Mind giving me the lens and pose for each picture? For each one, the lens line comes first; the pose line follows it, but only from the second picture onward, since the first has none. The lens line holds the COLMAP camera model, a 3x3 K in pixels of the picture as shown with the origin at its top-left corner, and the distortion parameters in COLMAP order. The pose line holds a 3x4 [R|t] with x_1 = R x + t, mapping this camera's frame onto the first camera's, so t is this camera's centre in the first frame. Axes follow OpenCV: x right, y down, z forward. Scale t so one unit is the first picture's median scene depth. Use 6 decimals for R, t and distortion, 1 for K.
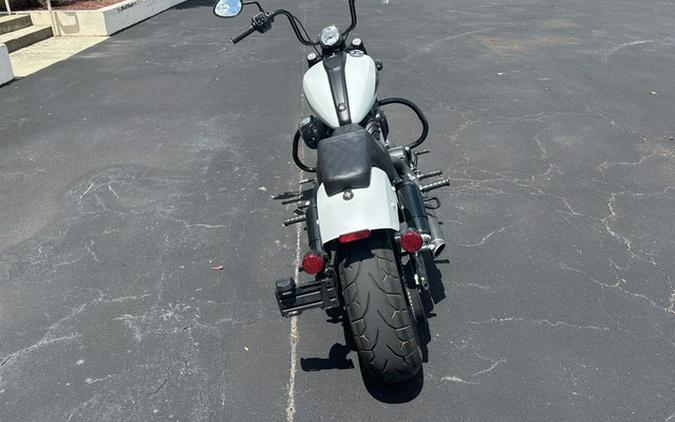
lens RADIAL K [[510.3, 0, 333.2], [0, 510.3, 171.6], [0, 0, 1]] dist [0.027833, -0.023624]
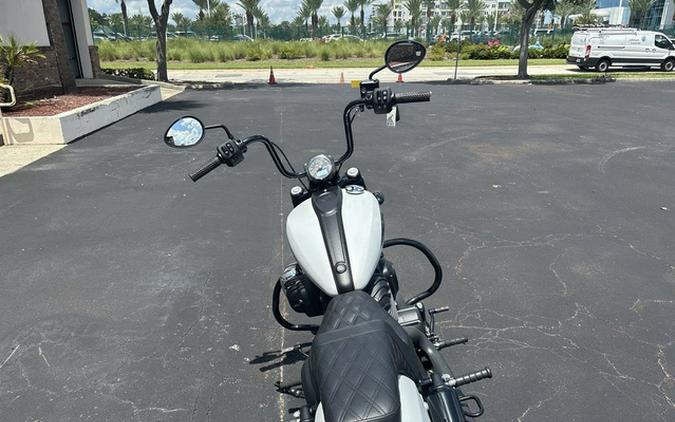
lens RADIAL K [[512.6, 0, 335.0], [0, 512.6, 249.5], [0, 0, 1]] dist [0.015075, -0.000540]
pose [[0.998641, -0.015608, 0.049728, -0.019873], [0.017584, 0.999063, -0.039558, -0.088619], [-0.049064, 0.040379, 0.997979, 0.185914]]
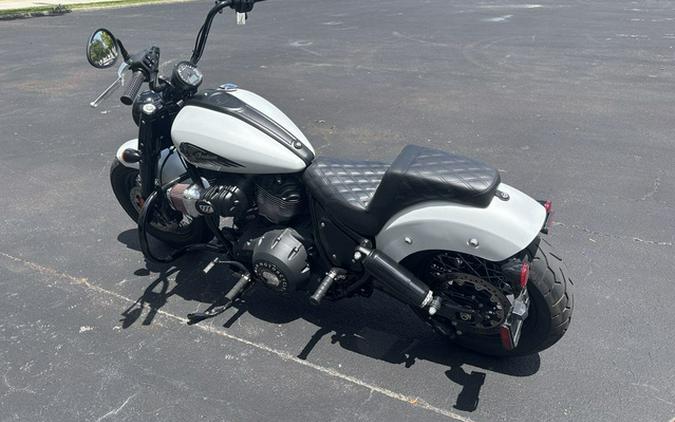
lens RADIAL K [[513.3, 0, 341.3], [0, 513.3, 176.8], [0, 0, 1]] dist [0.020194, -0.001987]
pose [[0.496517, -0.323069, 0.805666, -0.456565], [0.366601, 0.919365, 0.142732, -0.121872], [-0.786813, 0.224489, 0.574917, 0.335036]]
